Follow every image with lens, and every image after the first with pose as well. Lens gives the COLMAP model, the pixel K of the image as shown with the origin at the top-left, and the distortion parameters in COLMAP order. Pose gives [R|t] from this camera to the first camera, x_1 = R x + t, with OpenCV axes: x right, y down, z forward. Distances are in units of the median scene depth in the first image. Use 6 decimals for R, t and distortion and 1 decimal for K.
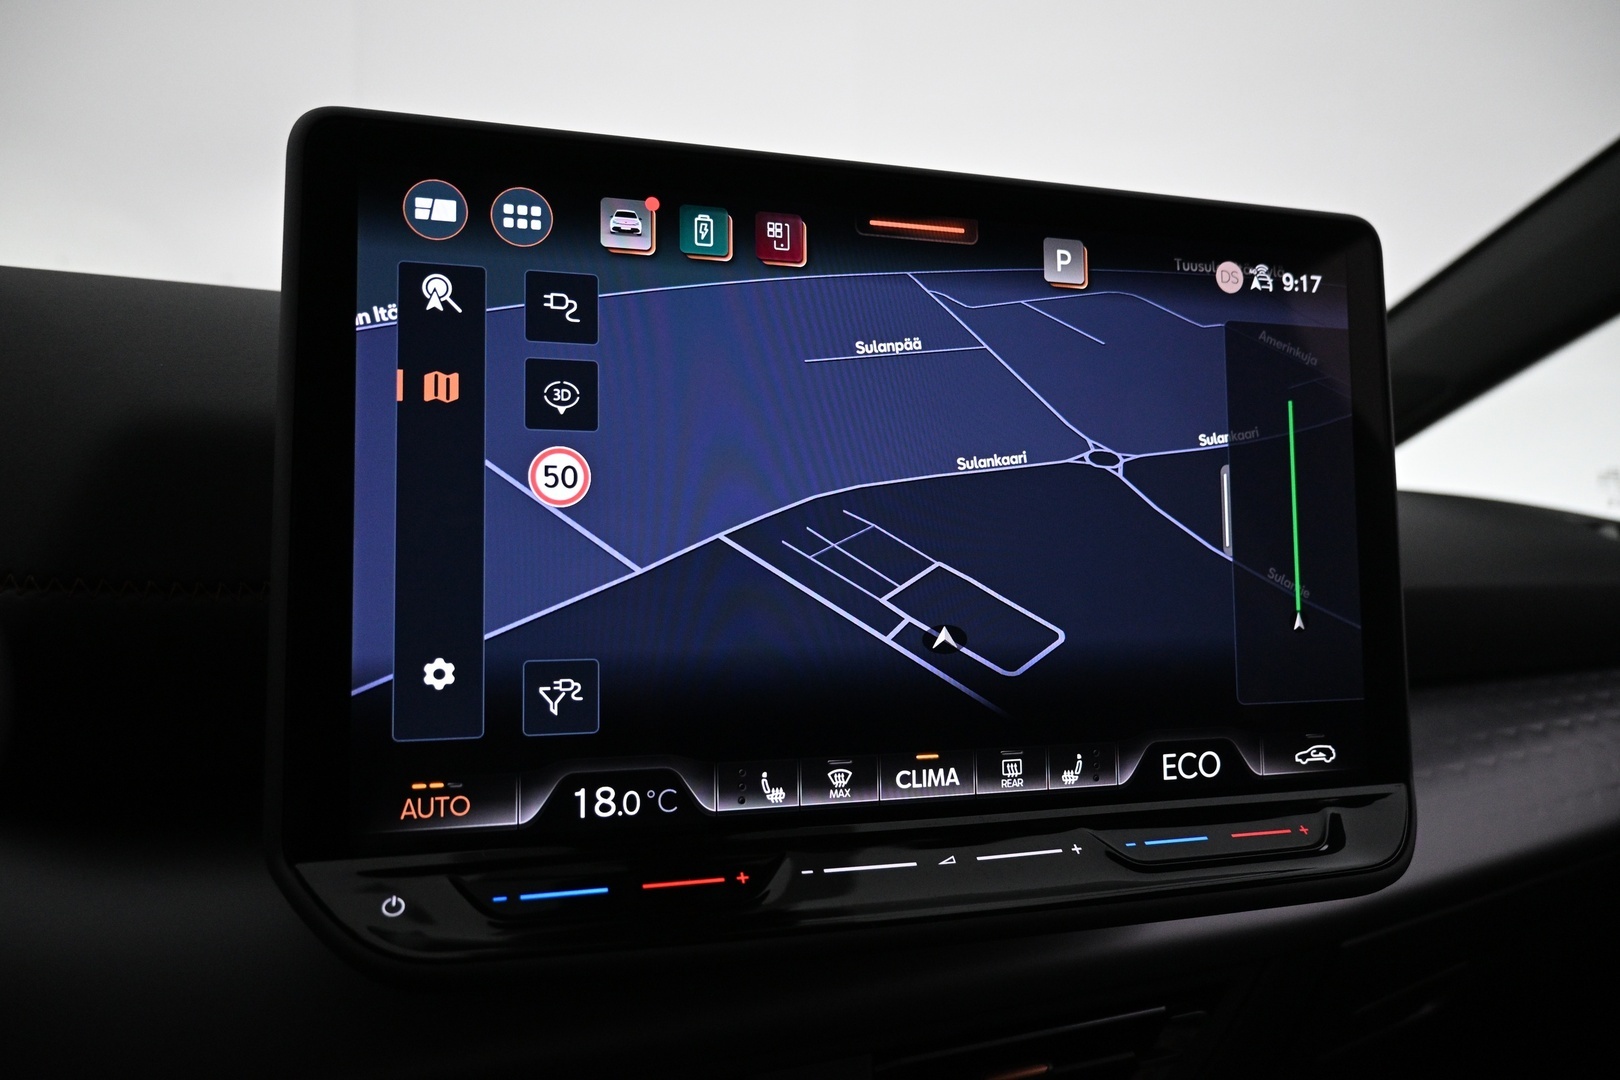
lens RADIAL K [[1103.1, 0, 811.2], [0, 1103.1, 539.2], [0, 0, 1]] dist [0.004317, -0.011407]
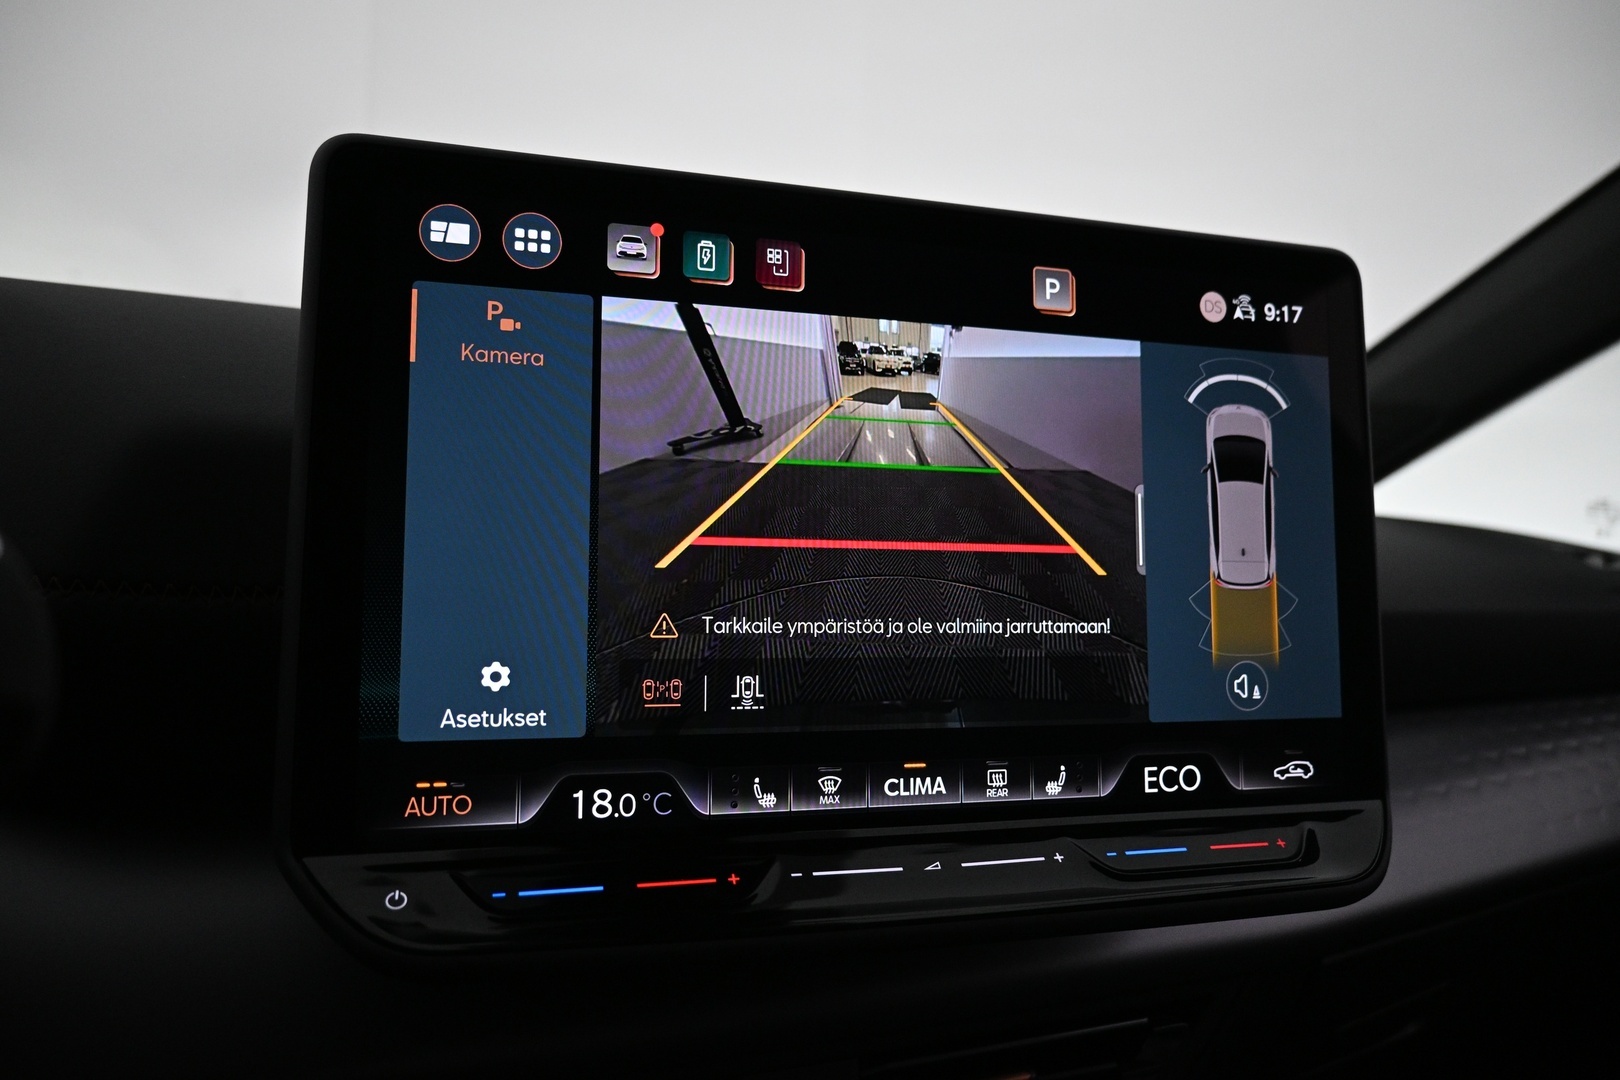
lens RADIAL K [[1103.1, 0, 811.6], [0, 1103.1, 539.7], [0, 0, 1]] dist [0.004317, -0.011407]
pose [[0.999905, 0.013692, -0.001465, 0.007221], [-0.013719, 0.999709, -0.019843, 0.007588], [0.001193, 0.019861, 0.999802, -0.035904]]
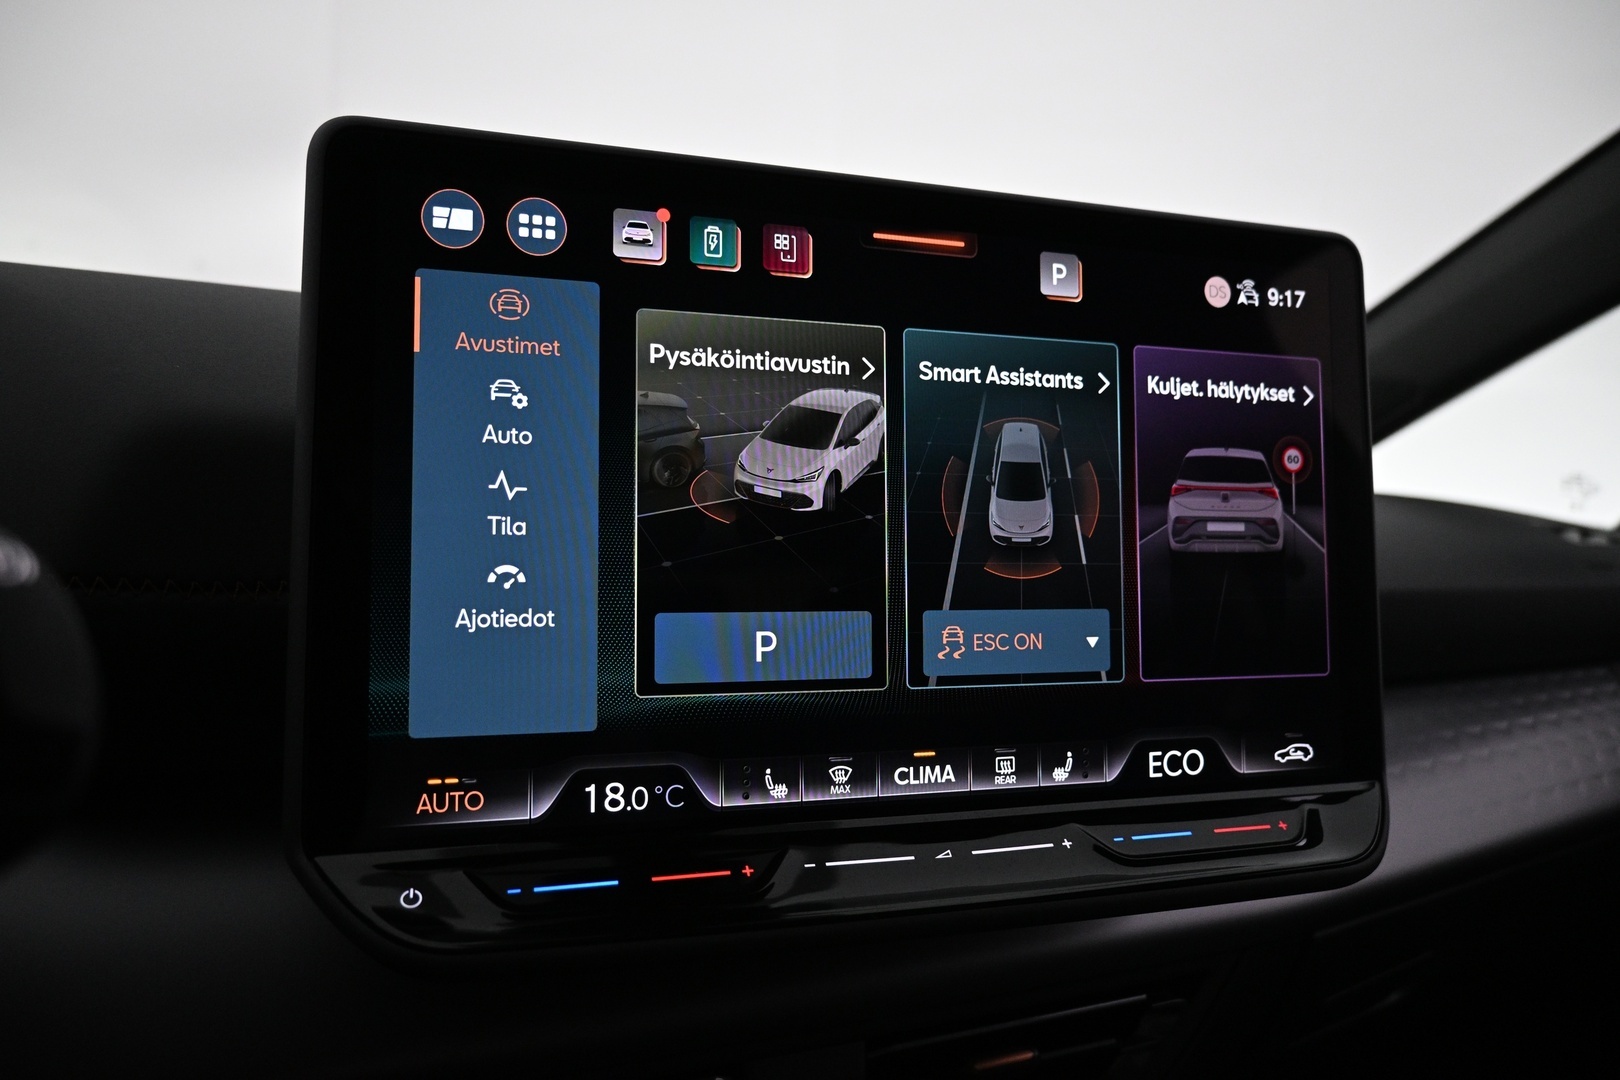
lens RADIAL K [[1103.1, 0, 811.1], [0, 1103.1, 539.3], [0, 0, 1]] dist [0.004317, -0.011407]
pose [[0.999657, 0.008742, 0.024690, -0.027935], [-0.008929, 0.999932, 0.007455, -0.010811], [-0.024624, -0.007673, 0.999667, -0.029375]]
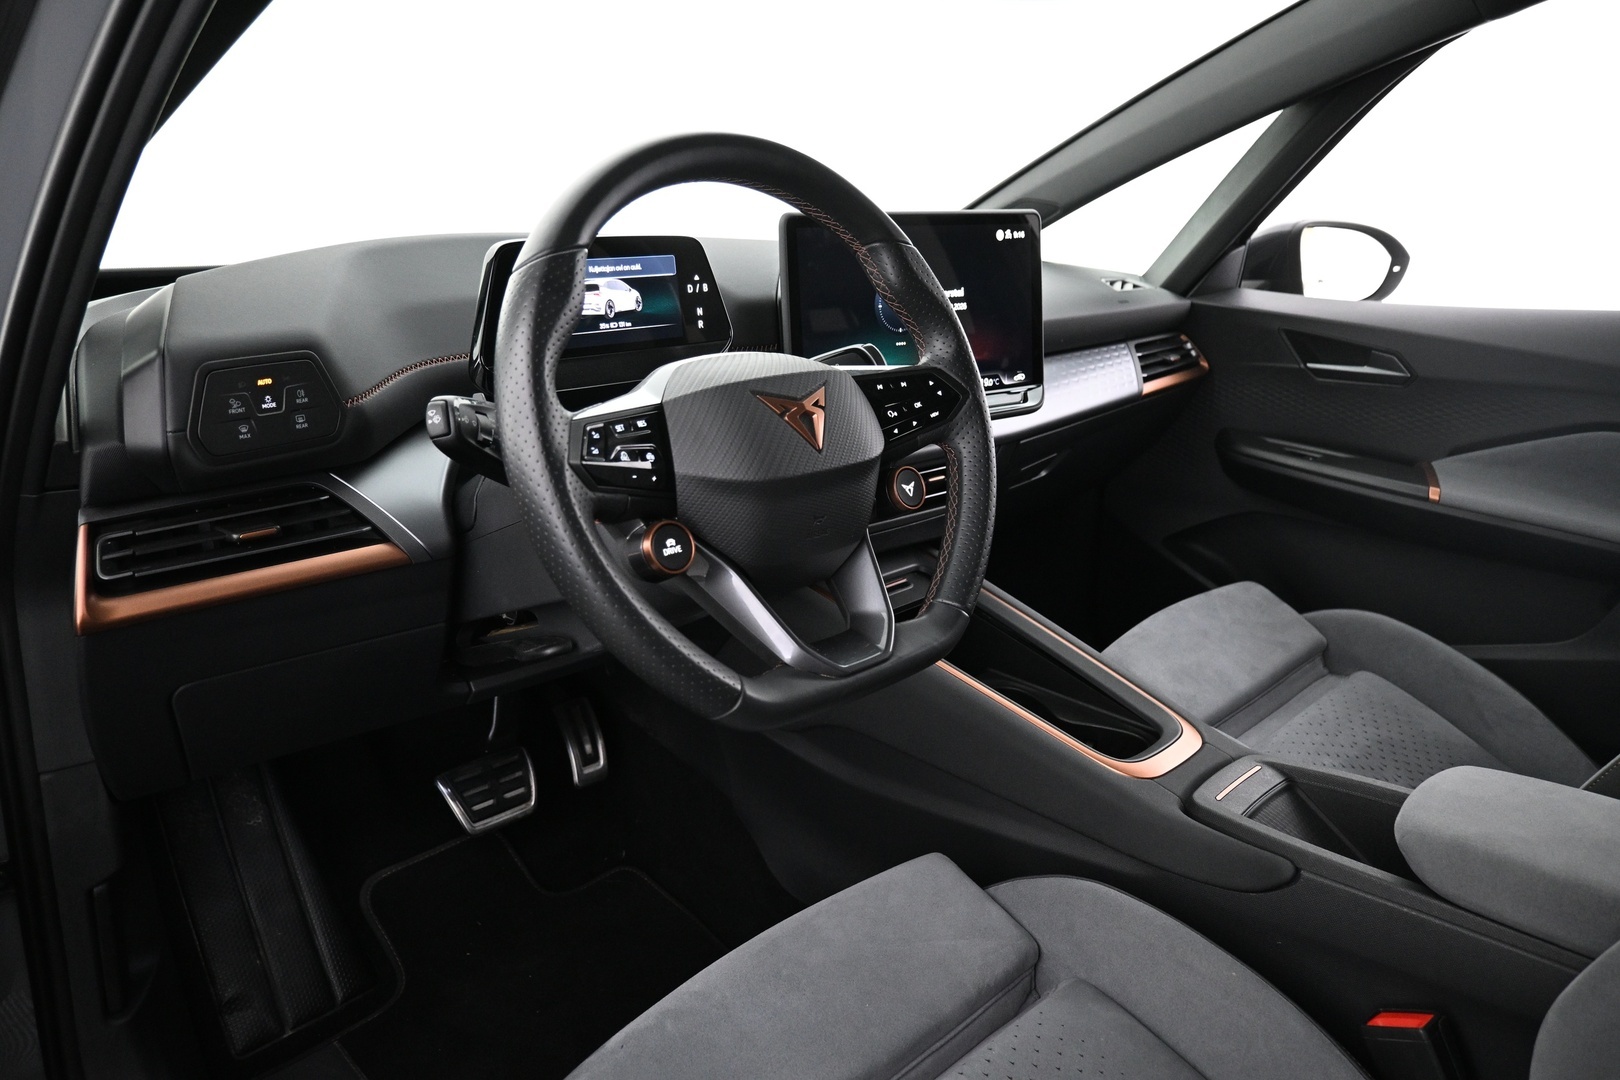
lens RADIAL K [[1103.1, 0, 805.7], [0, 1103.1, 531.5], [0, 0, 1]] dist [0.004317, -0.011407]
pose [[0.952462, -0.103264, 0.286622, -1.357770], [0.025601, 0.964605, 0.262455, -0.291822], [-0.303579, -0.242641, 0.921393, -2.332966]]
